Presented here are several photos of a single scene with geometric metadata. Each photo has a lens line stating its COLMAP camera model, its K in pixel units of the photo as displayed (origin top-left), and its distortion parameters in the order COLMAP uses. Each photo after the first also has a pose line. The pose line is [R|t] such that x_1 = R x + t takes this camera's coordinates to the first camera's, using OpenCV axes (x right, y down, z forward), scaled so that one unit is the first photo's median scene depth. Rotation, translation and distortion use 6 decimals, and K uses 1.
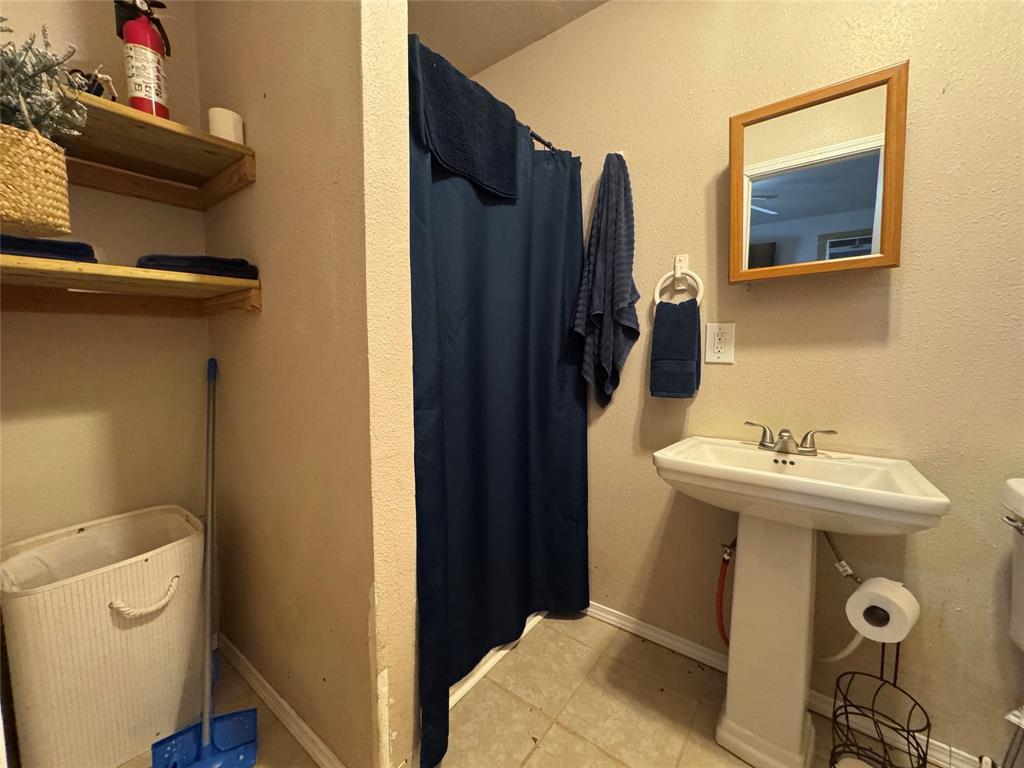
lens RADIAL K [[411.2, 0, 510.4], [0, 411.2, 378.6], [0, 0, 1]] dist [-0.000307, 0.000208]
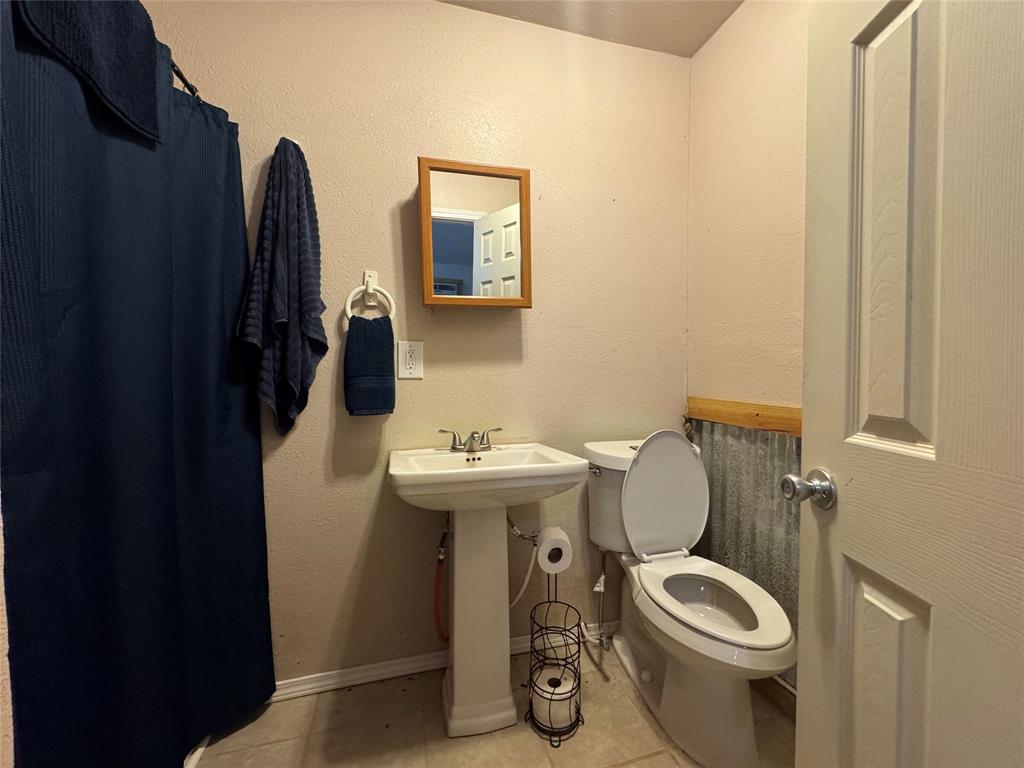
lens RADIAL K [[411.2, 0, 510.4], [0, 411.2, 378.6], [0, 0, 1]] dist [-0.000307, 0.000208]
pose [[0.602269, -0.016165, 0.798130, -0.176495], [0.059284, 0.997940, -0.024524, 0.003752], [-0.796089, 0.062086, 0.601986, 0.144544]]
